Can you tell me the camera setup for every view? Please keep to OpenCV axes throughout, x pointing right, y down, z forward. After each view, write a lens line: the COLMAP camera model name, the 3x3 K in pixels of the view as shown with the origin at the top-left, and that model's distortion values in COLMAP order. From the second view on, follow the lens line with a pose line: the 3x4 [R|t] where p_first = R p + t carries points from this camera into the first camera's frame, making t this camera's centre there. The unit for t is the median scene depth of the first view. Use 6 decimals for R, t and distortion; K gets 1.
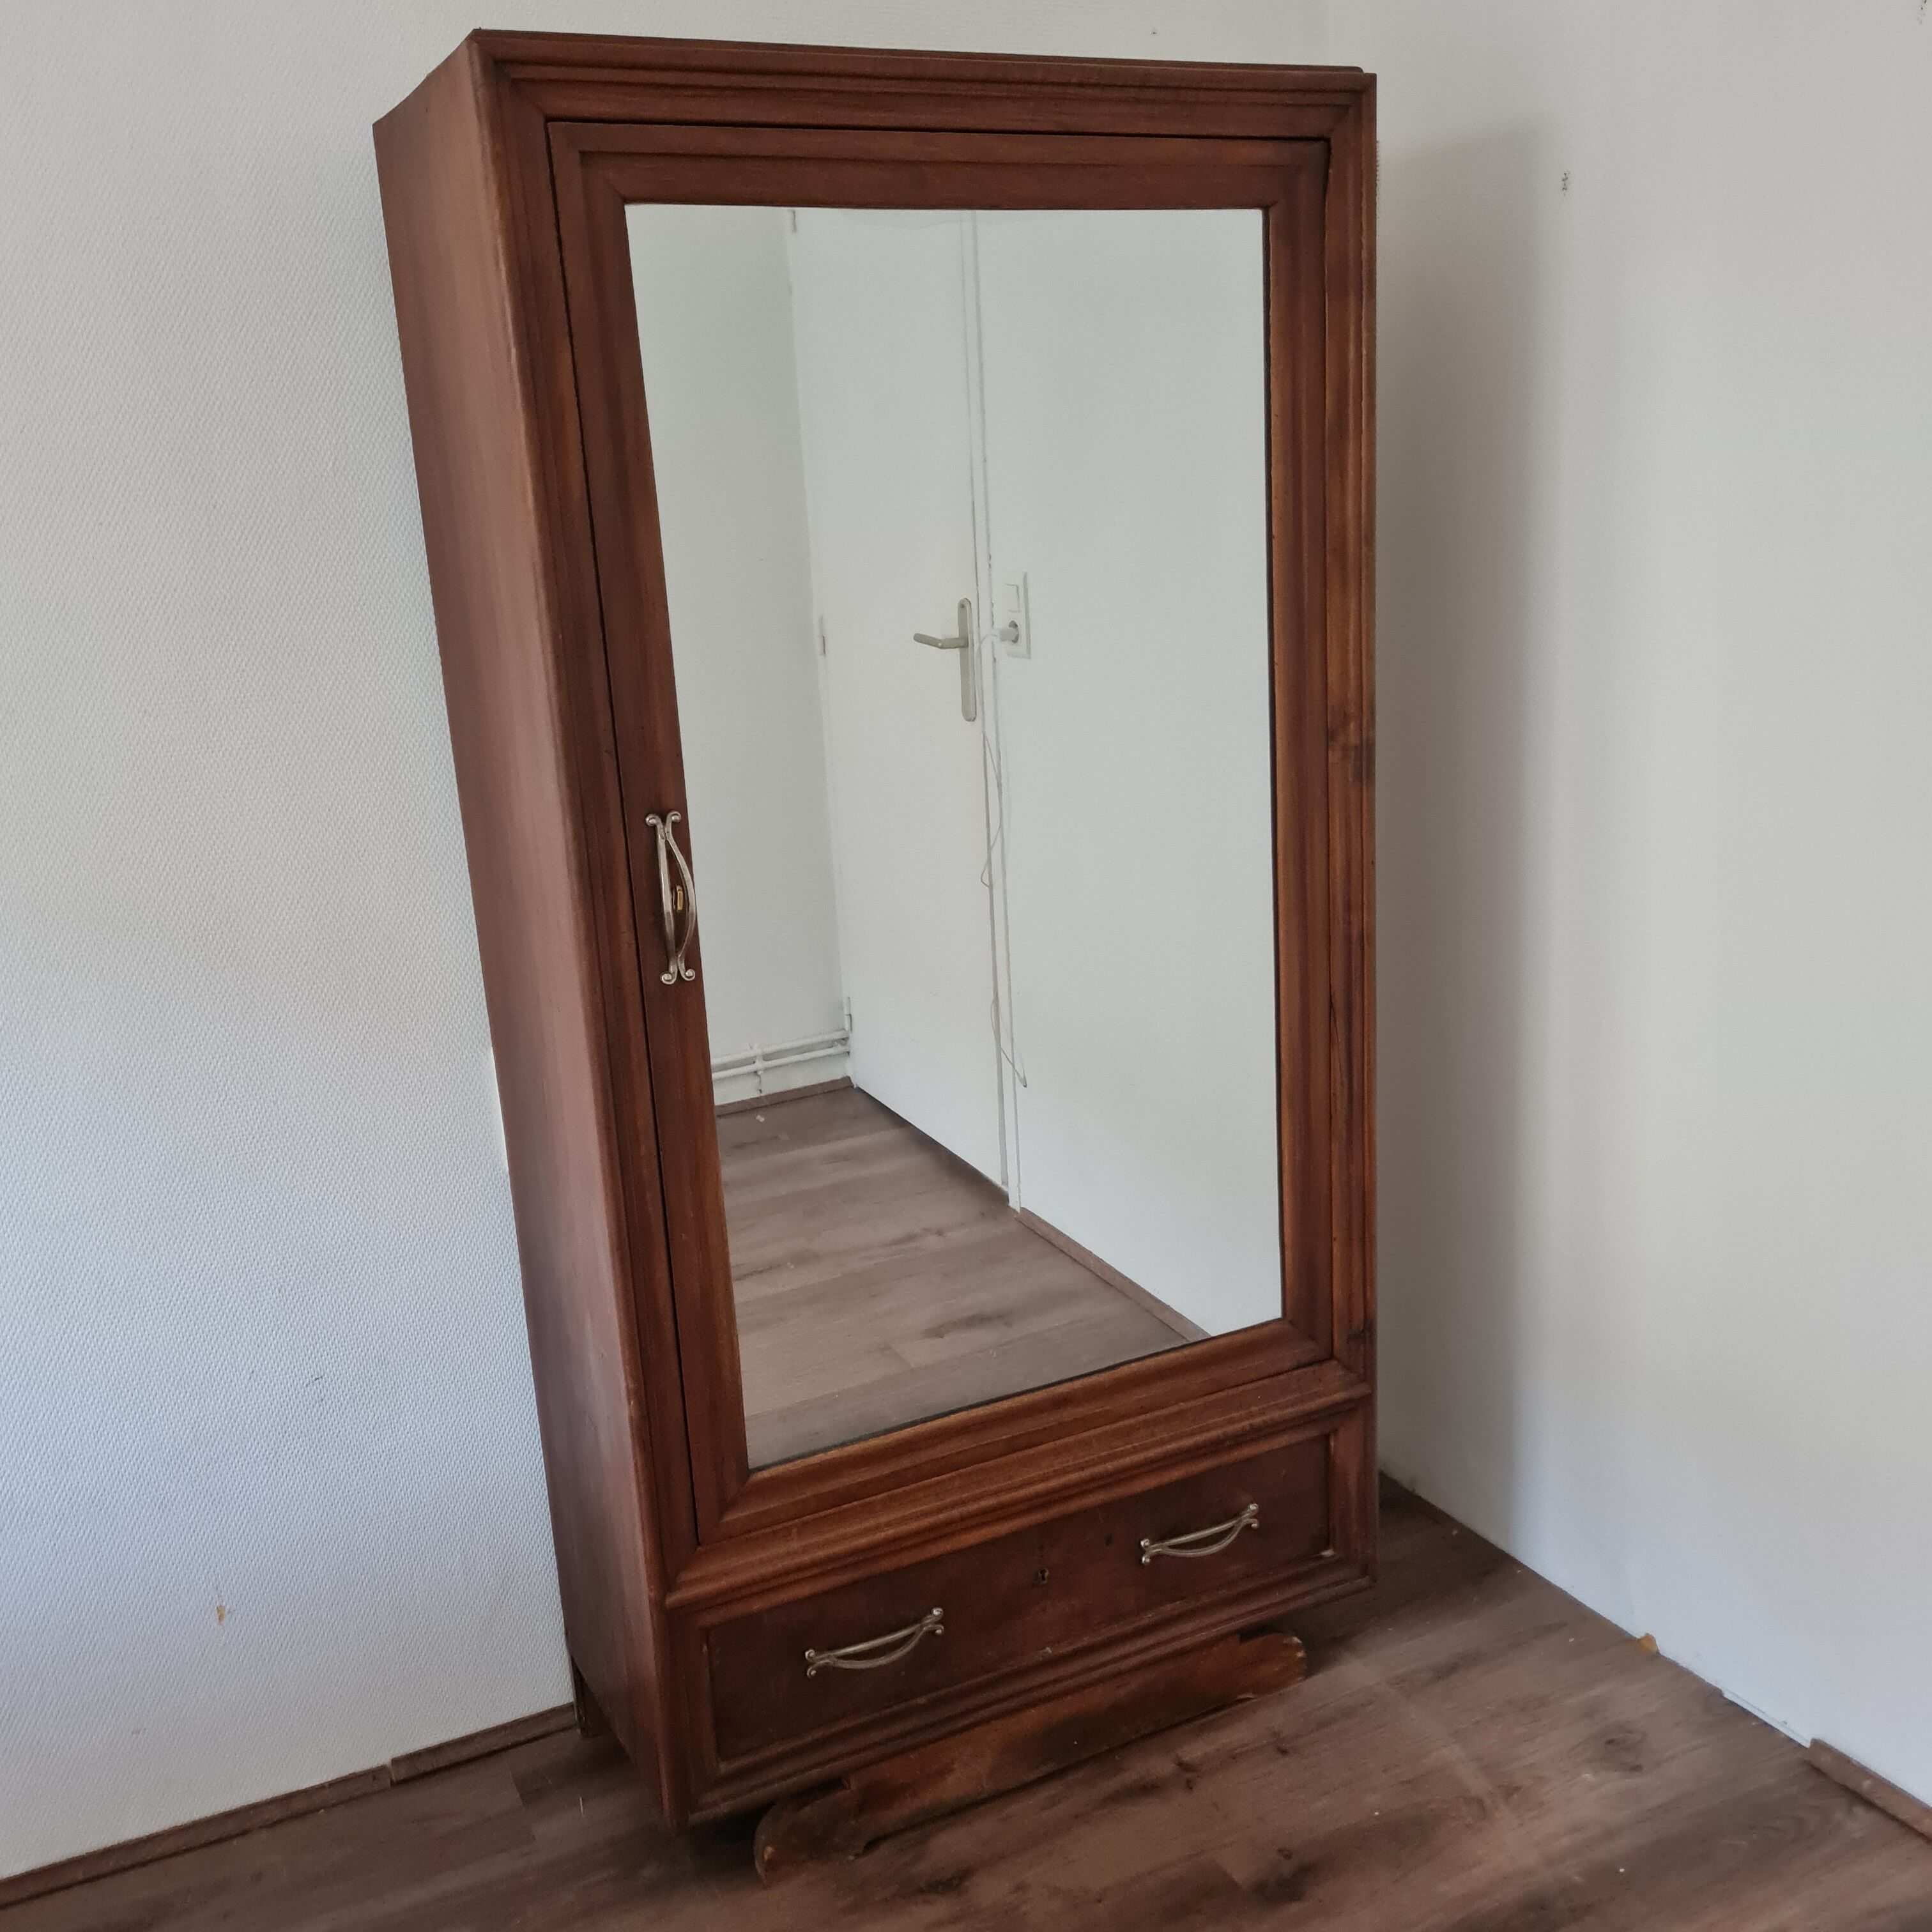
lens RADIAL K [[1983.3, 0, 968.2], [0, 1983.3, 997.5], [0, 0, 1]] dist [0.007444, 0.005924]
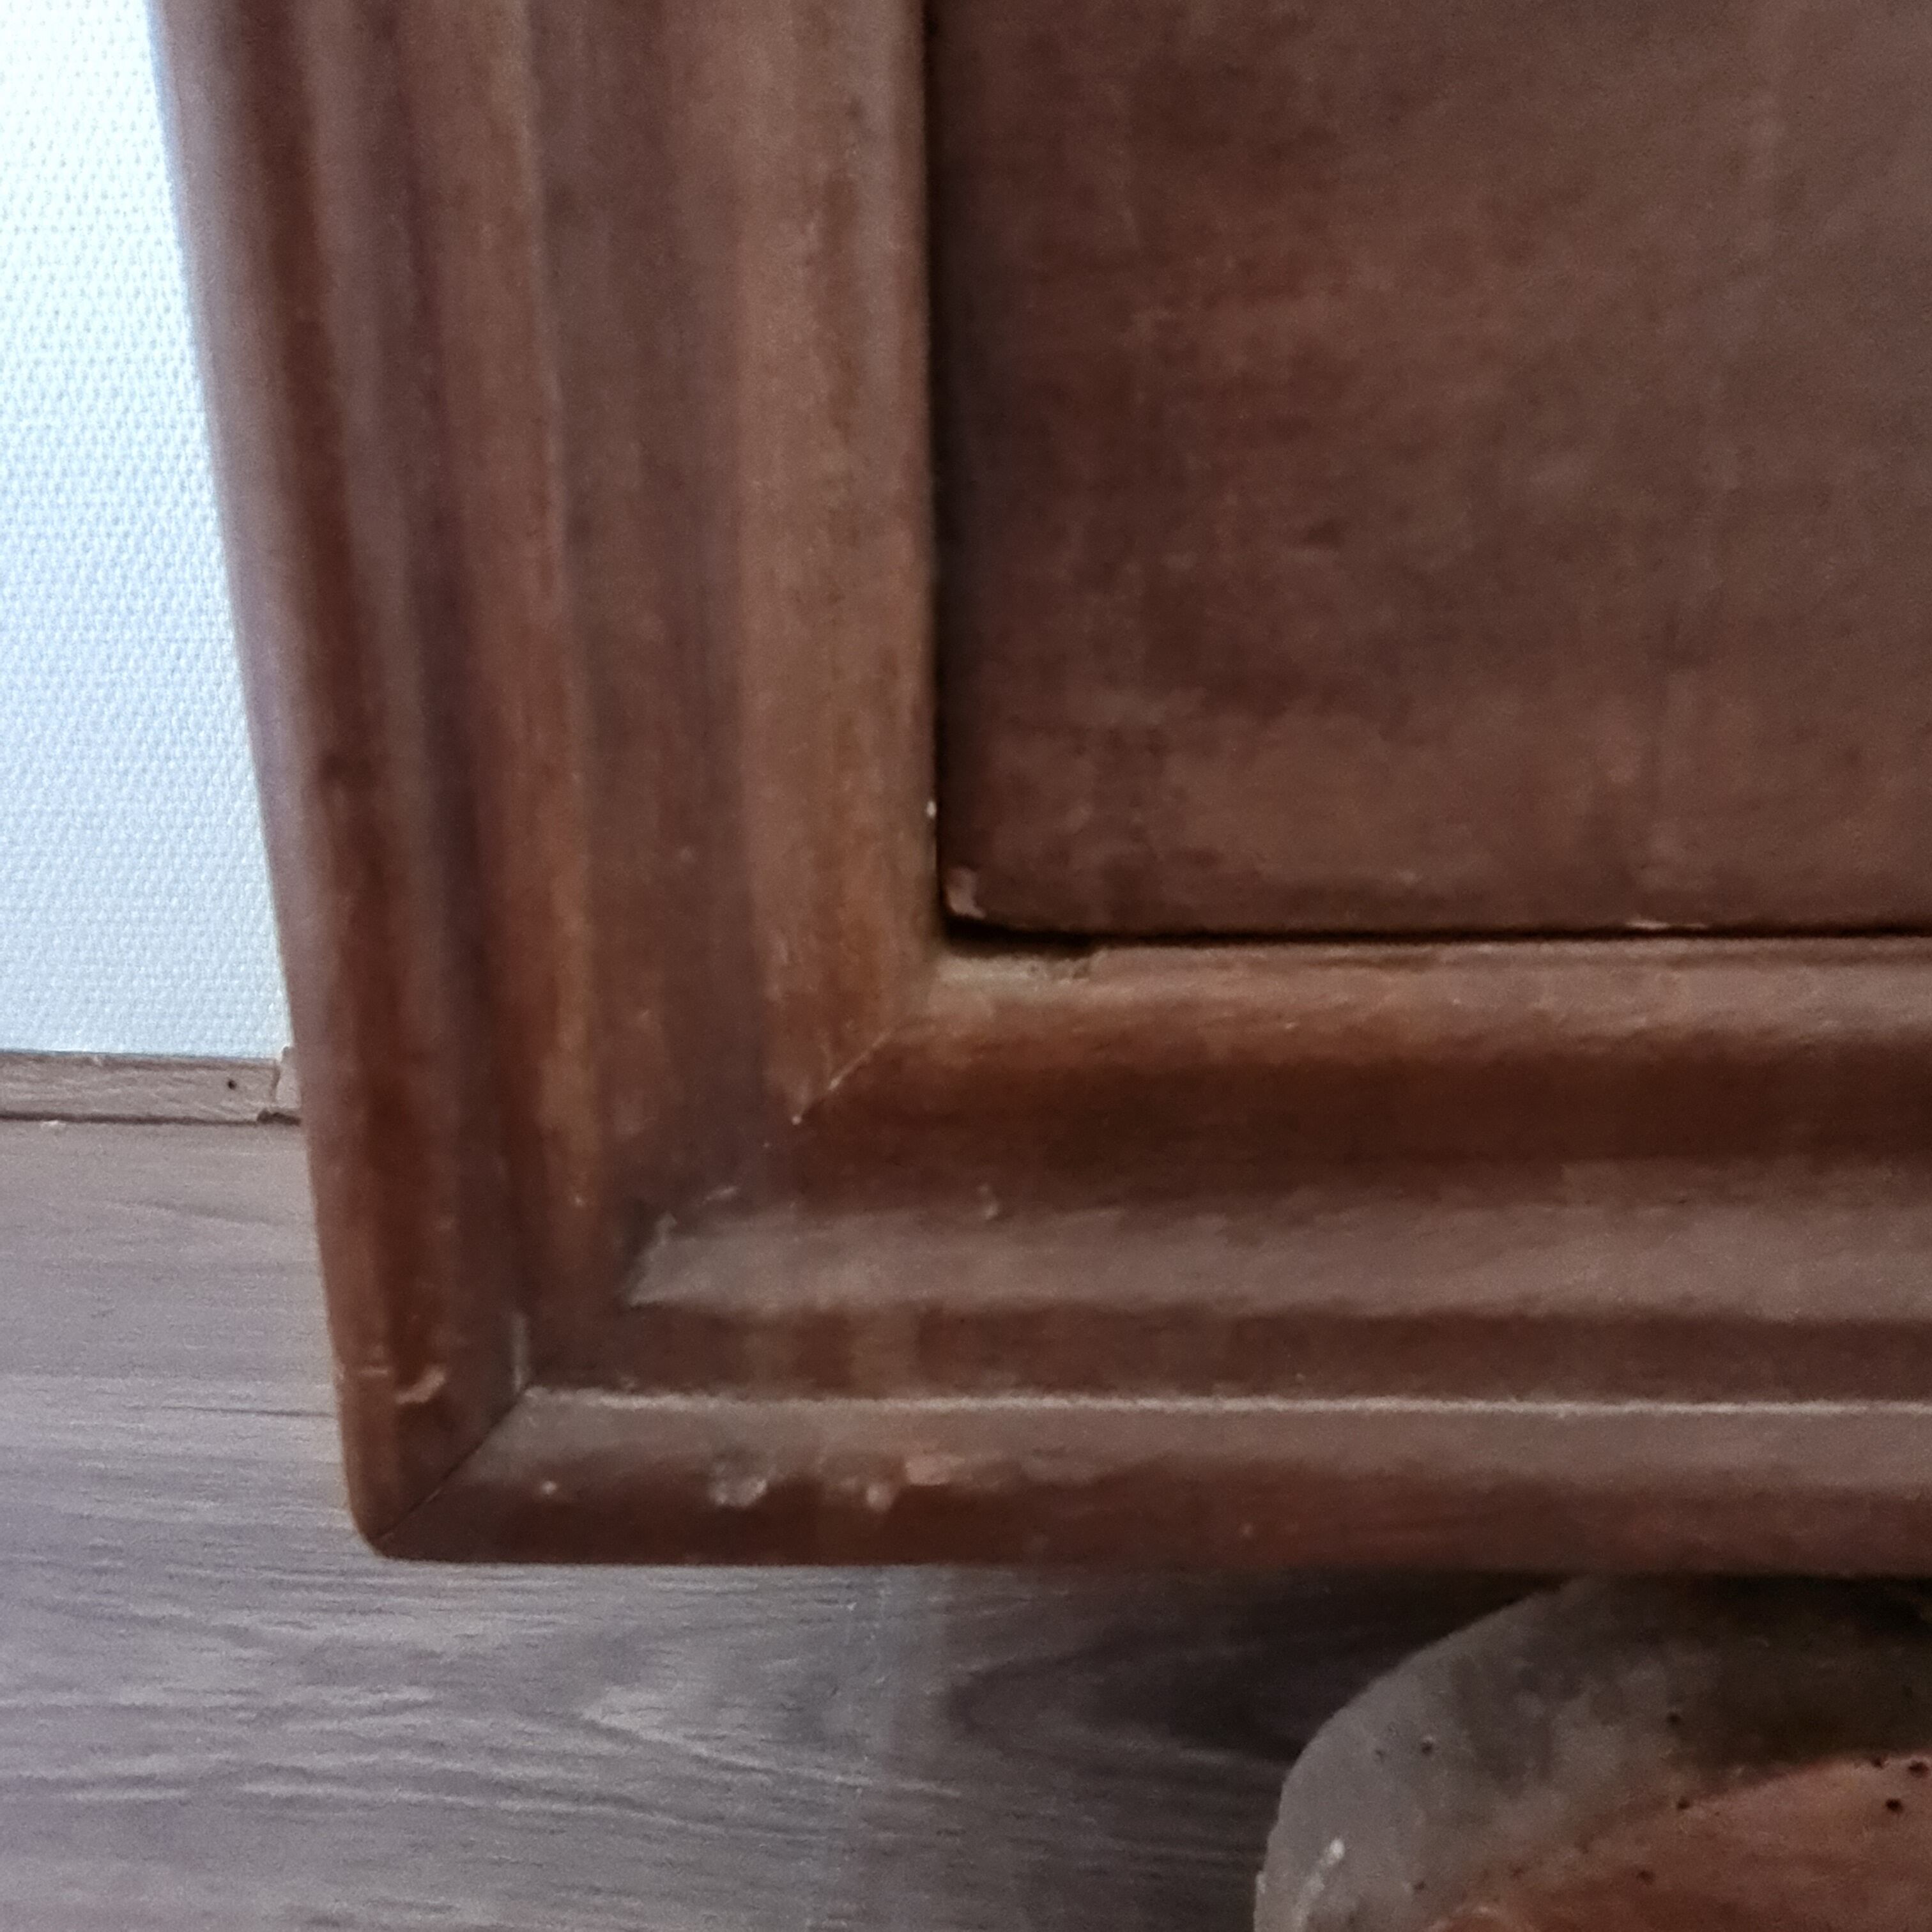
lens RADIAL K [[1549.1, 0, 966.0], [0, 1549.1, 966.0], [0, 0, 1]] dist [-0.075713, 0.095904]
pose [[0.876775, 0.176568, -0.447313, -0.092000], [-0.166969, 0.984063, 0.061164, 0.373037], [0.450984, 0.021060, 0.892284, 0.915996]]
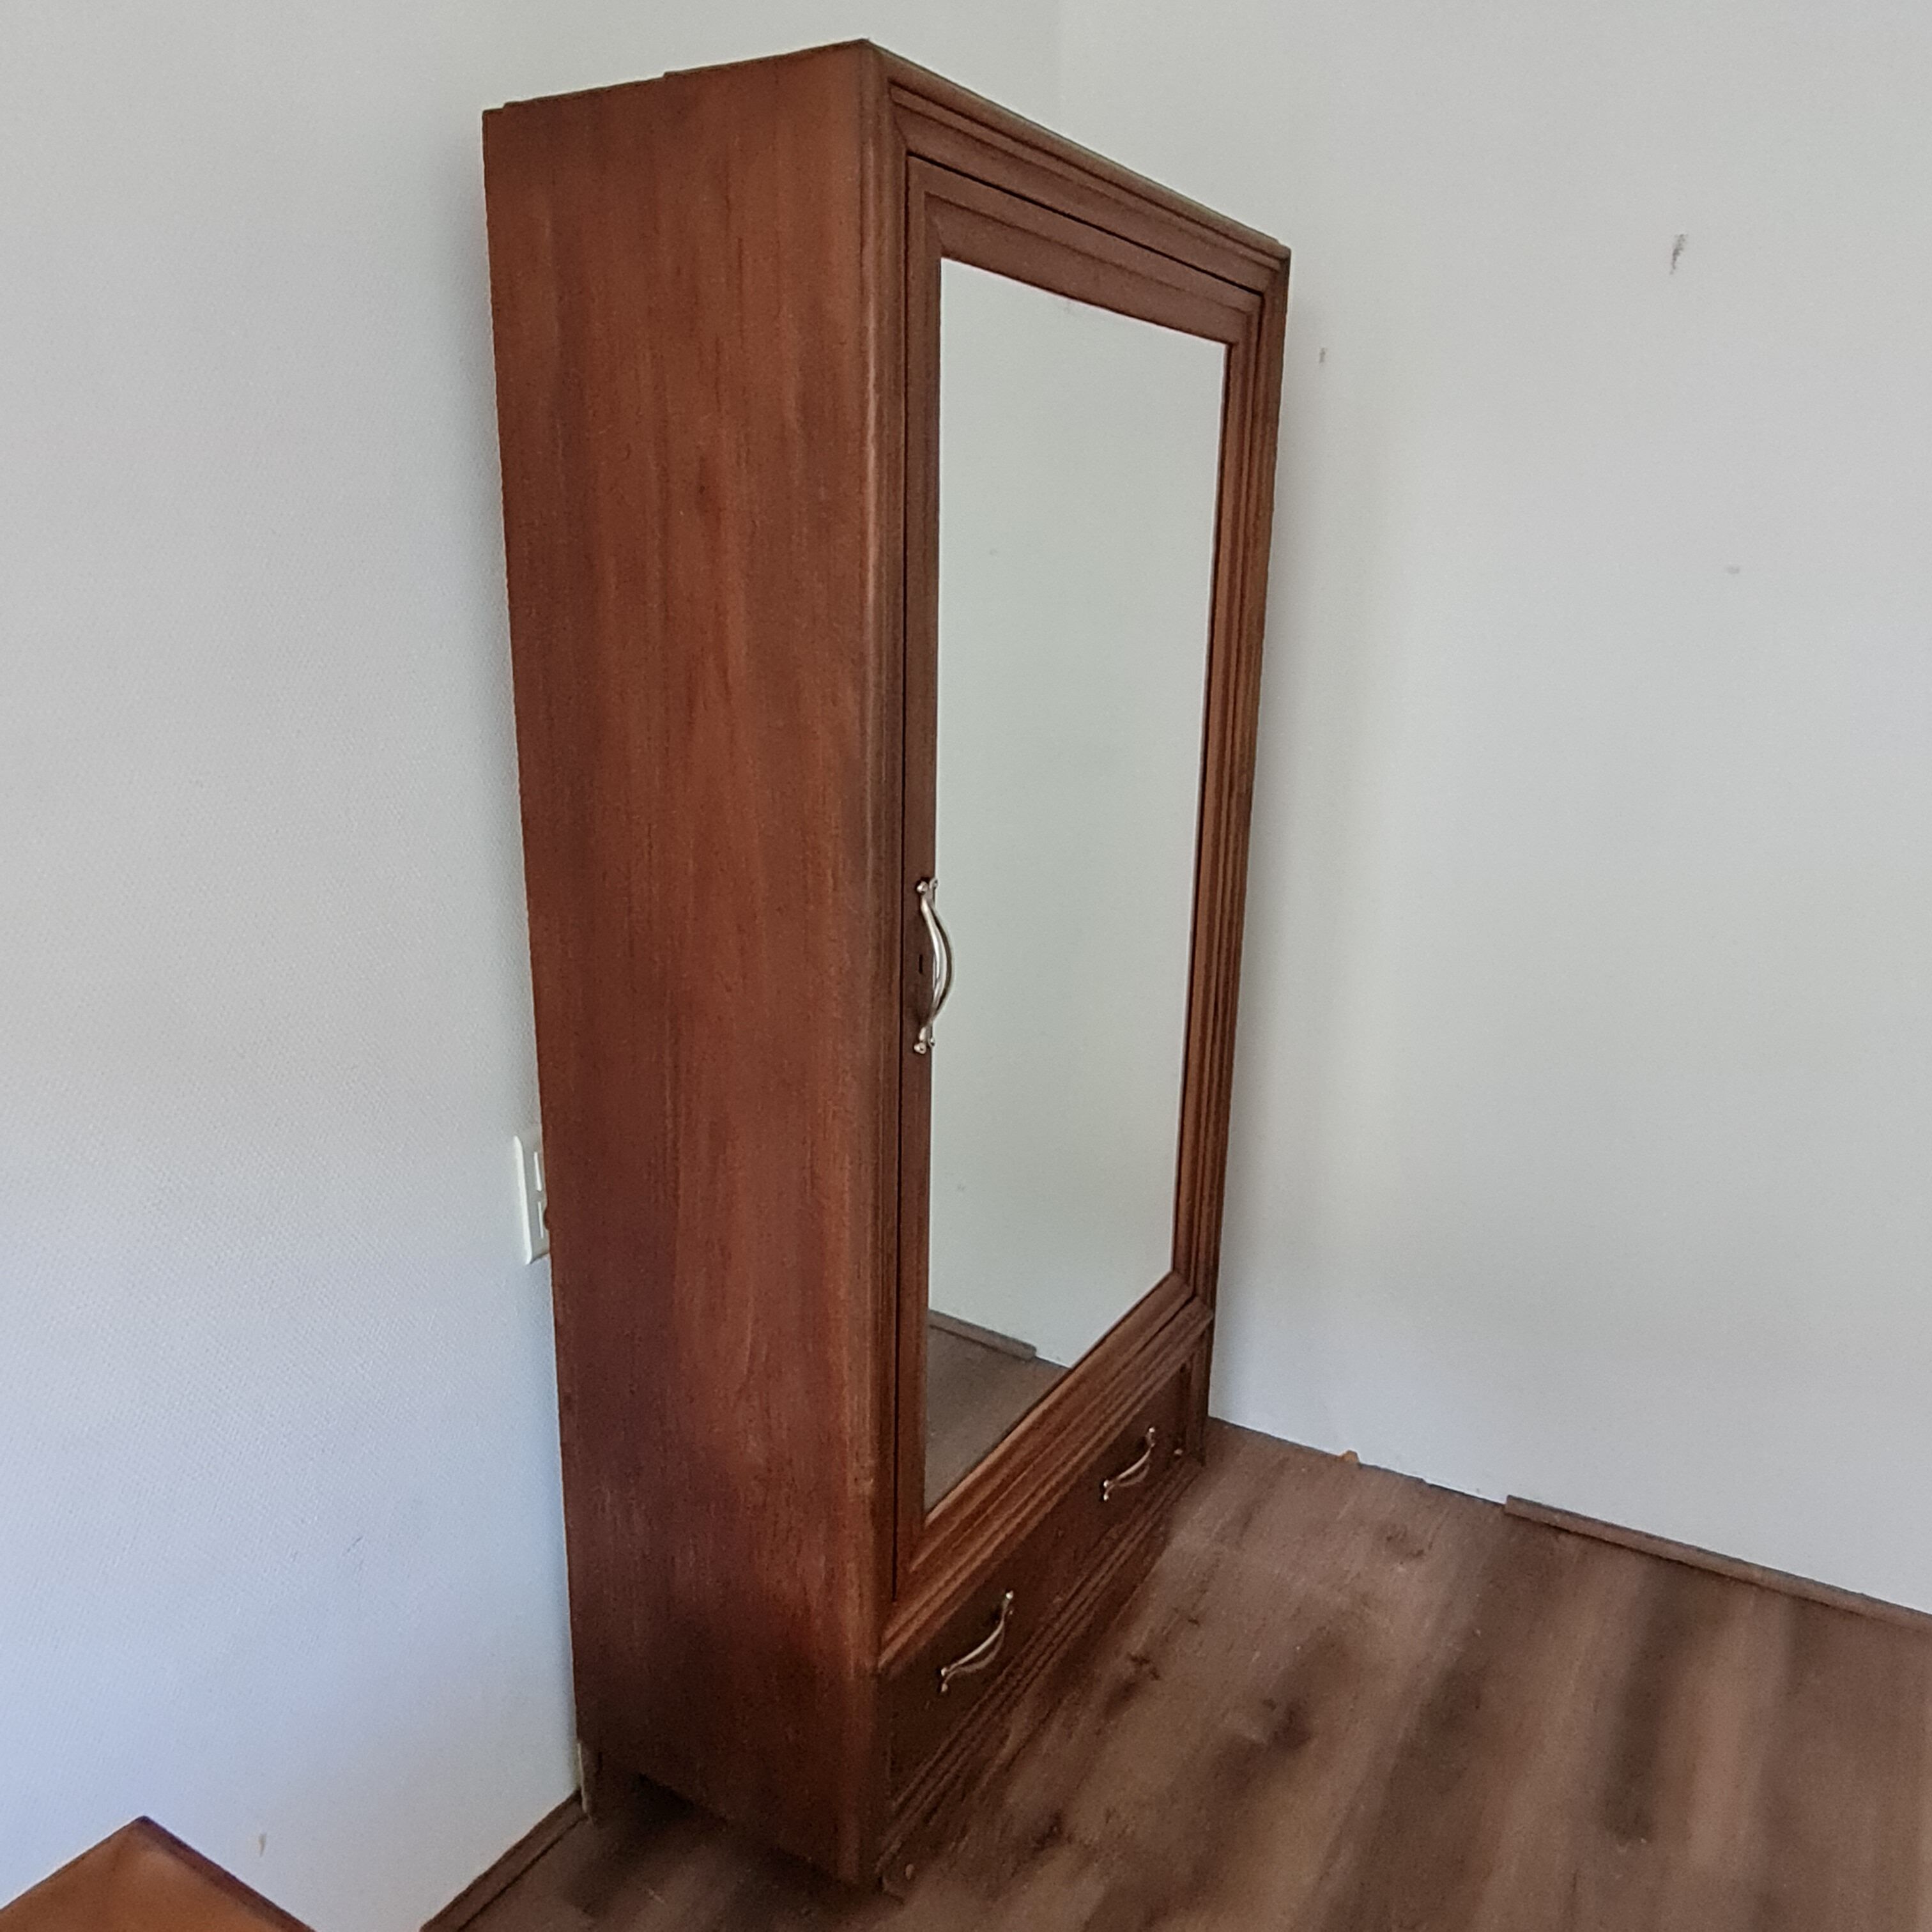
lens RADIAL K [[1549.1, 0, 966.0], [0, 1549.1, 966.0], [0, 0, 1]] dist [-0.075713, 0.095904]
pose [[0.842427, -0.077890, 0.533150, -0.464892], [0.078319, 0.996689, 0.021860, -0.056145], [-0.533087, 0.023340, 0.845738, 0.296766]]
